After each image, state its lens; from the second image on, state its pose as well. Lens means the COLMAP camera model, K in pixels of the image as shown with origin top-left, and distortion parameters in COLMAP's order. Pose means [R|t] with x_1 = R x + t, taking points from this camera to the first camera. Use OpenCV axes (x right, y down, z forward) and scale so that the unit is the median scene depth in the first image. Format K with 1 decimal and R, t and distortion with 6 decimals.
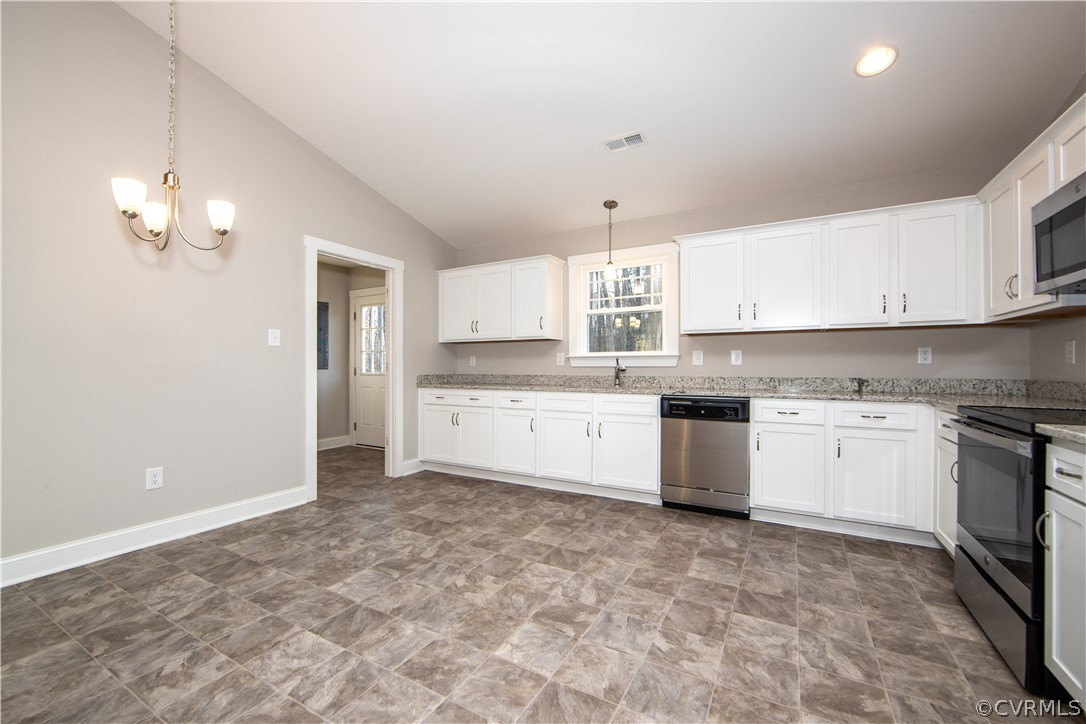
lens RADIAL K [[440.0, 0, 536.1], [0, 440.0, 367.0], [0, 0, 1]] dist [-0.008104, 0.000750]
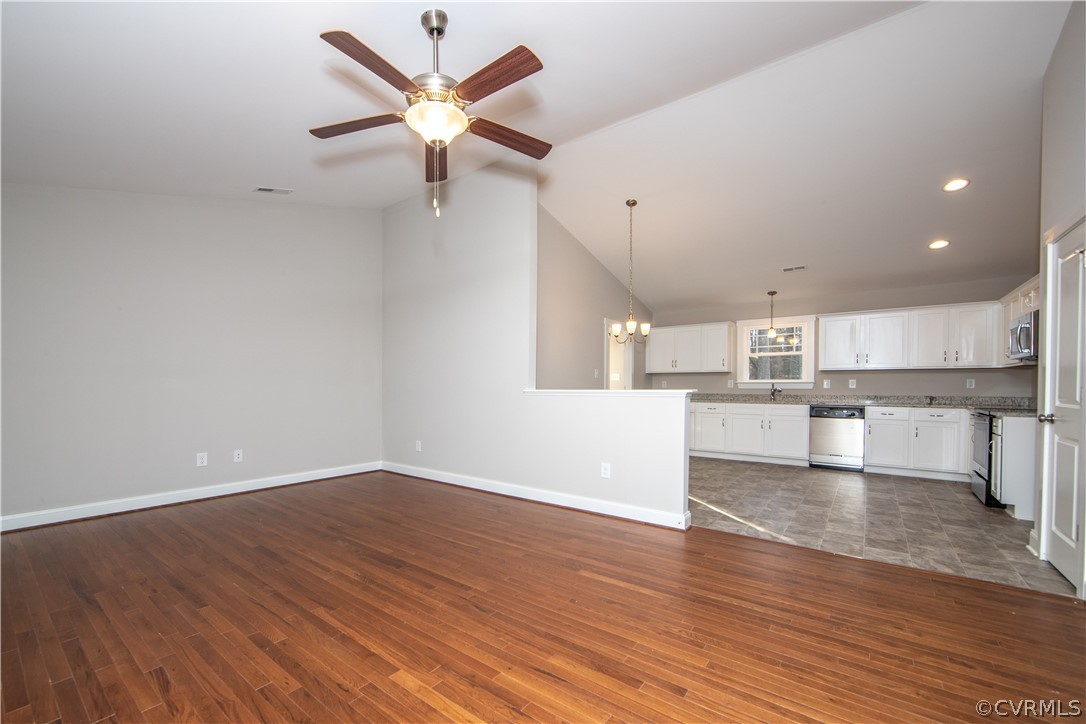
lens RADIAL K [[425.3, 0, 547.1], [0, 425.3, 392.8], [0, 0, 1]] dist [-0.001141, -0.000178]
pose [[0.992169, 0.004188, -0.124830, -0.589922], [-0.002070, 0.999852, 0.017088, -0.014040], [0.124883, -0.016696, 0.992031, -0.901600]]
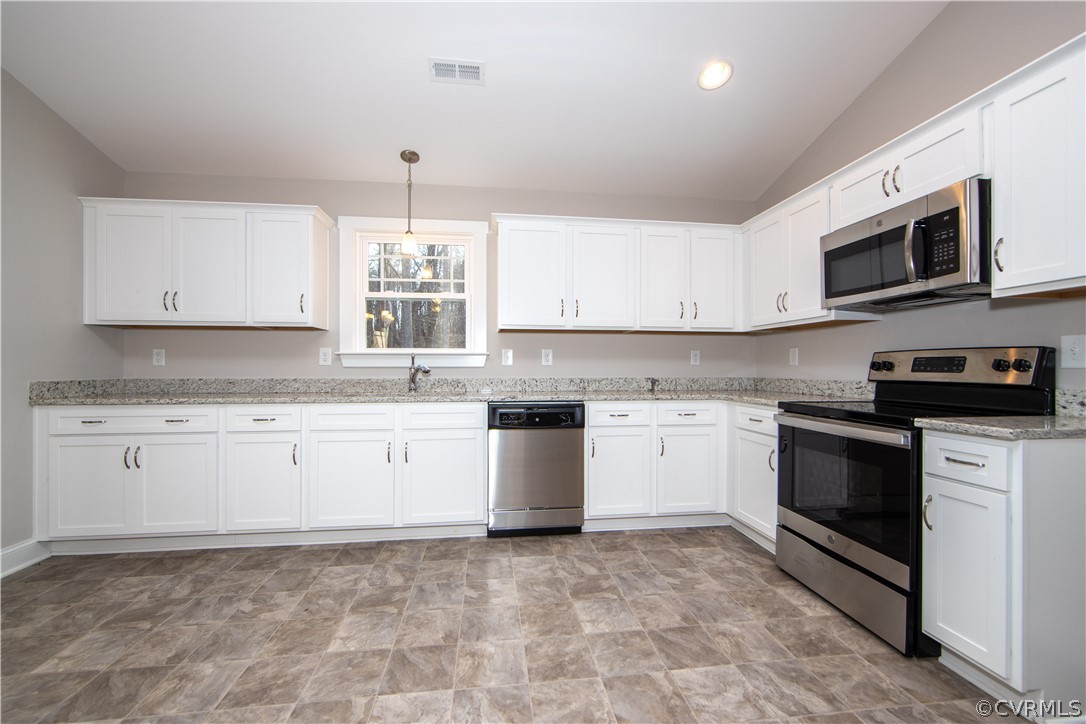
lens RADIAL K [[440.0, 0, 536.1], [0, 440.0, 367.0], [0, 0, 1]] dist [-0.008104, 0.000750]
pose [[0.798902, 0.000731, 0.601461, -0.142523], [-0.000844, 1.000000, -0.000094, -0.001354], [-0.601461, -0.000433, 0.798902, 0.303924]]
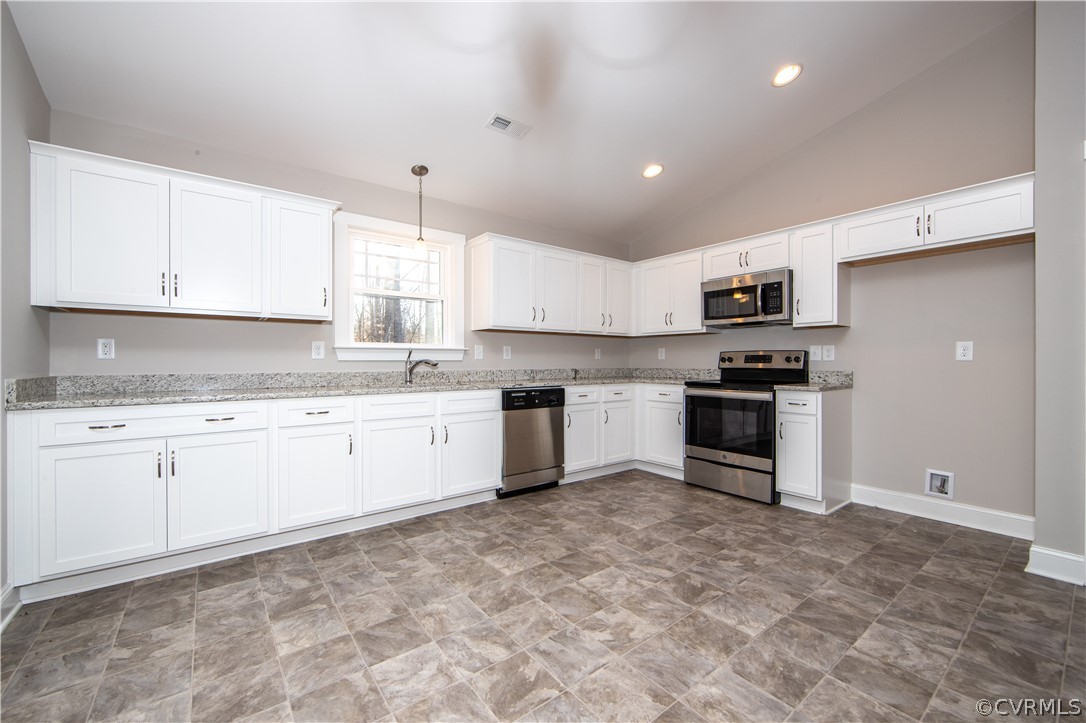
lens RADIAL K [[446.8, 0, 529.6], [0, 446.8, 362.9], [0, 0, 1]] dist [-0.009483, -0.000002]
pose [[0.384456, -0.003737, 0.923136, -0.667513], [0.000419, 0.999992, 0.003874, 0.000371], [-0.923143, -0.001102, 0.384455, 0.571061]]
